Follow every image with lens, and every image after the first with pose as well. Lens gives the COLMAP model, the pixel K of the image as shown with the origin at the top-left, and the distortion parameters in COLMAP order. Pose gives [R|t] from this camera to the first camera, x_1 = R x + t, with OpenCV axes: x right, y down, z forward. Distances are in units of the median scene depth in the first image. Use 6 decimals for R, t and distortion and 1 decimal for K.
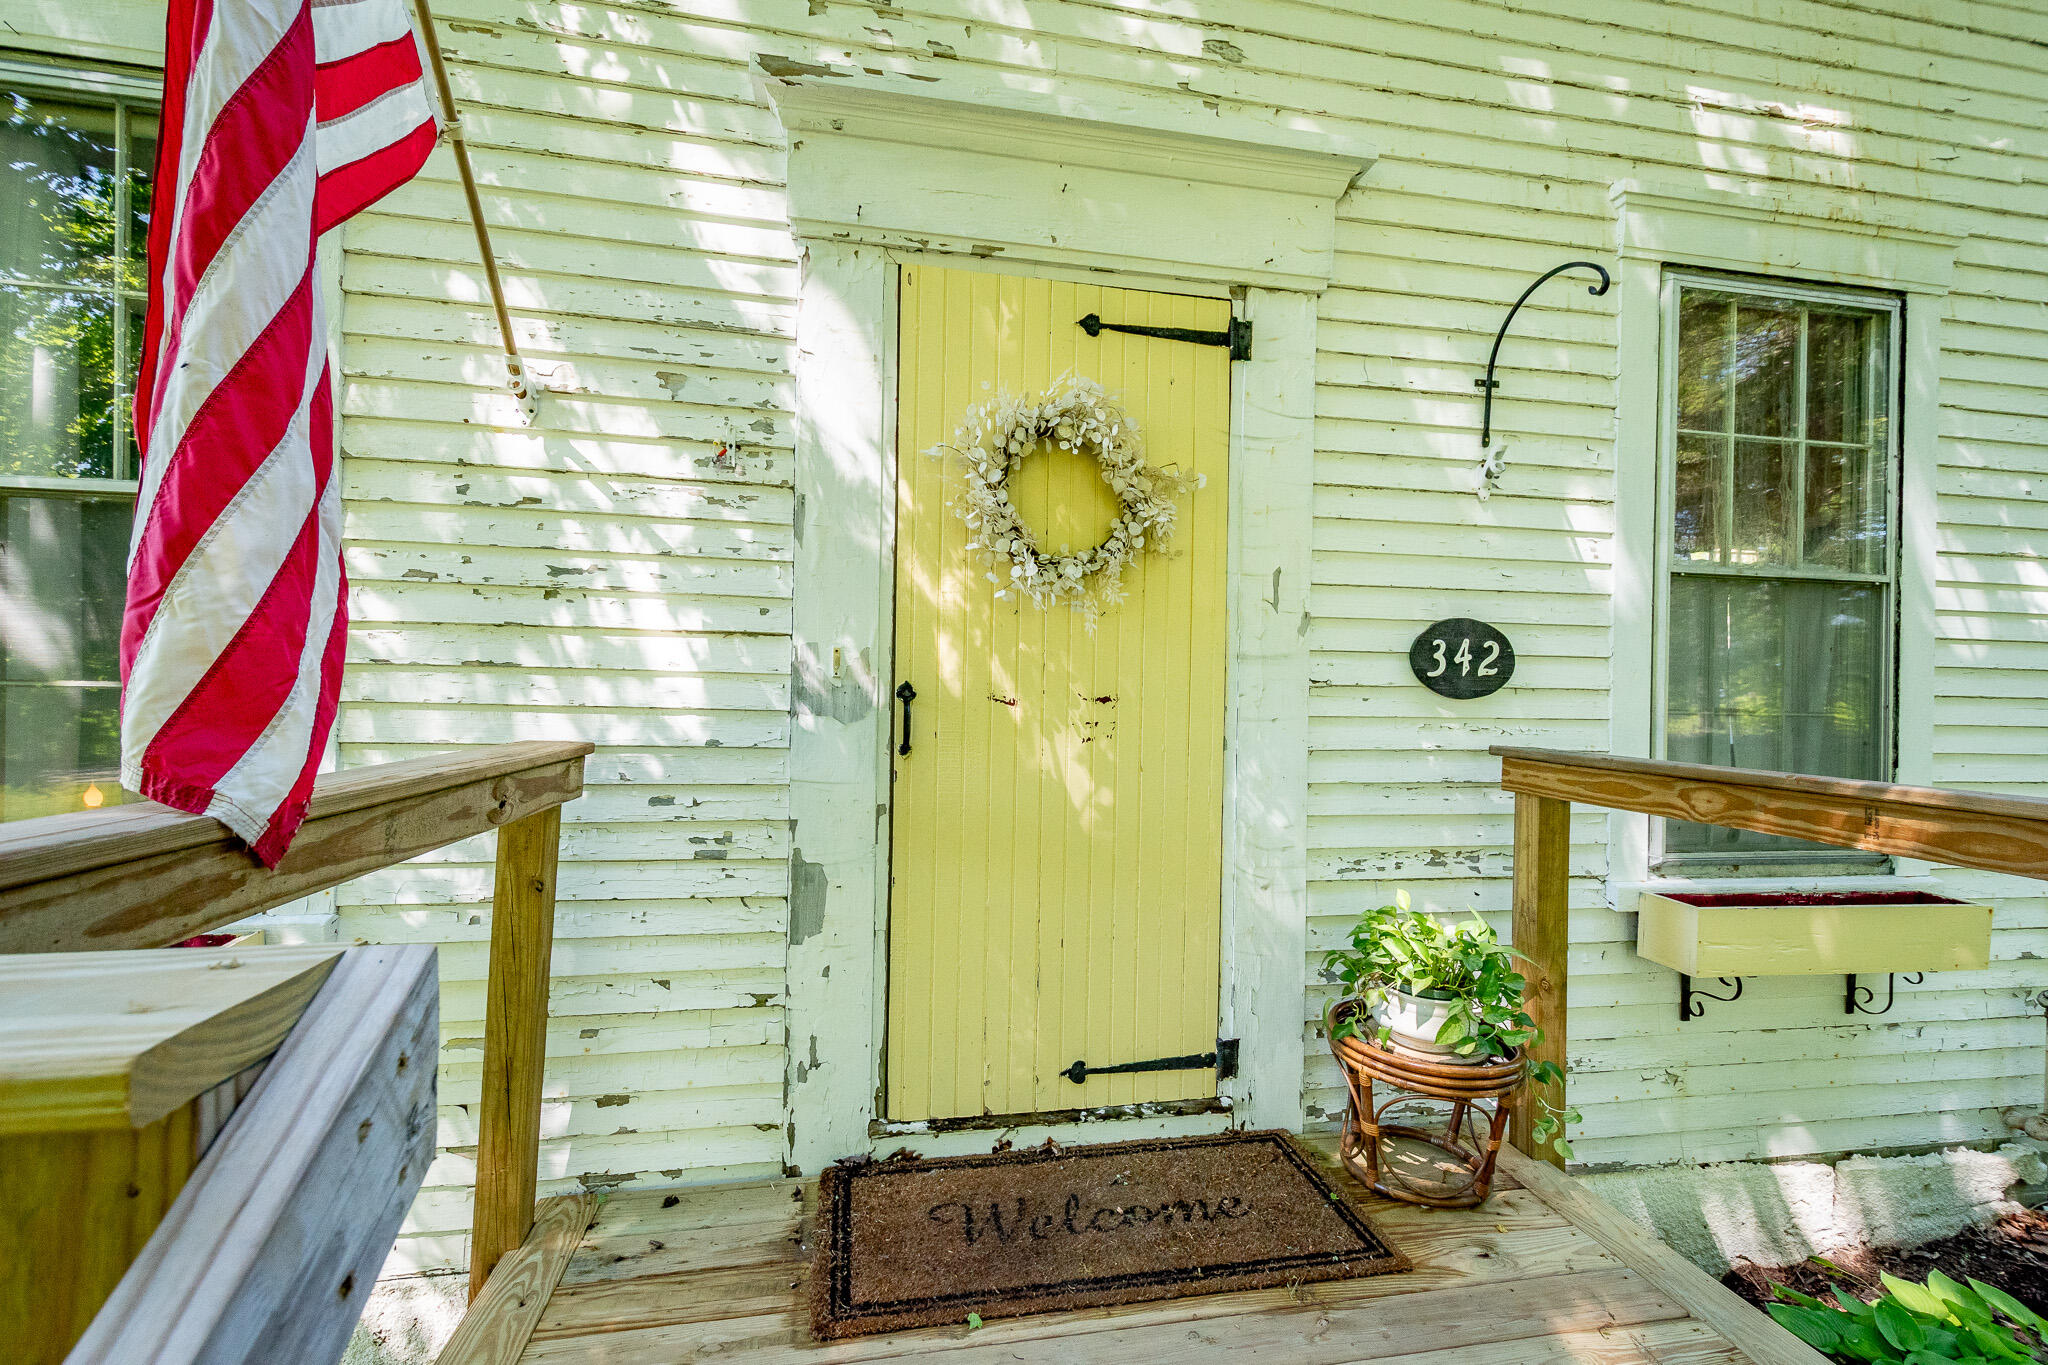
lens RADIAL K [[905.5, 0, 1024.6], [0, 905.5, 690.8], [0, 0, 1]] dist [0.004920, -0.001359]
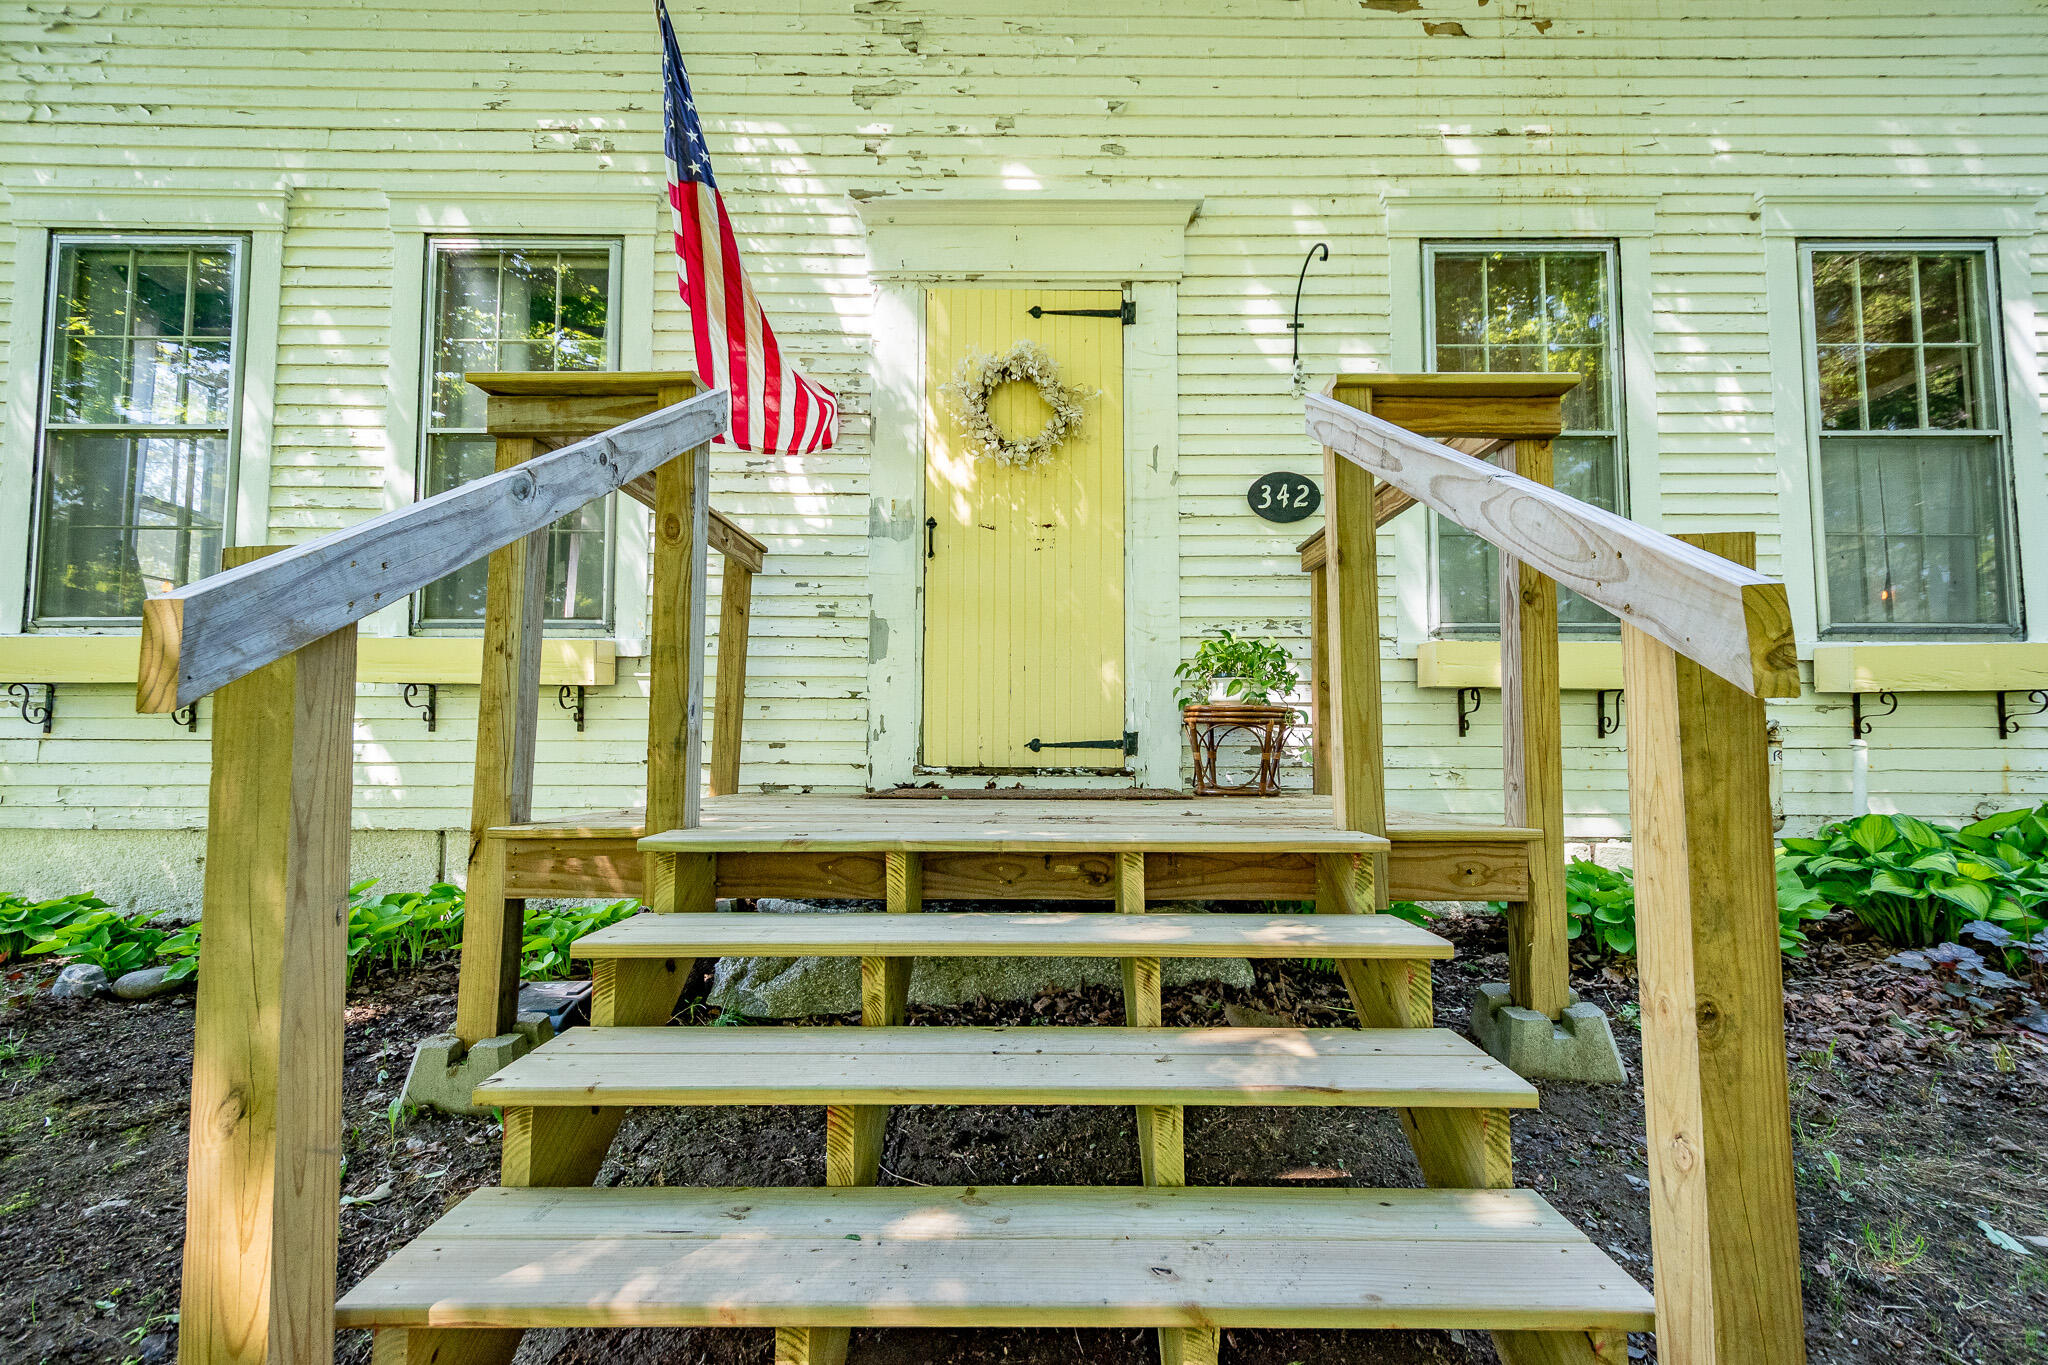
lens RADIAL K [[905.5, 0, 1021.6], [0, 905.5, 678.9], [0, 0, 1]] dist [0.004920, -0.001359]
pose [[0.980967, -0.026483, -0.192360, 0.360579], [0.013772, 0.997650, -0.067120, 0.411172], [0.193685, 0.063193, 0.979026, -0.657537]]
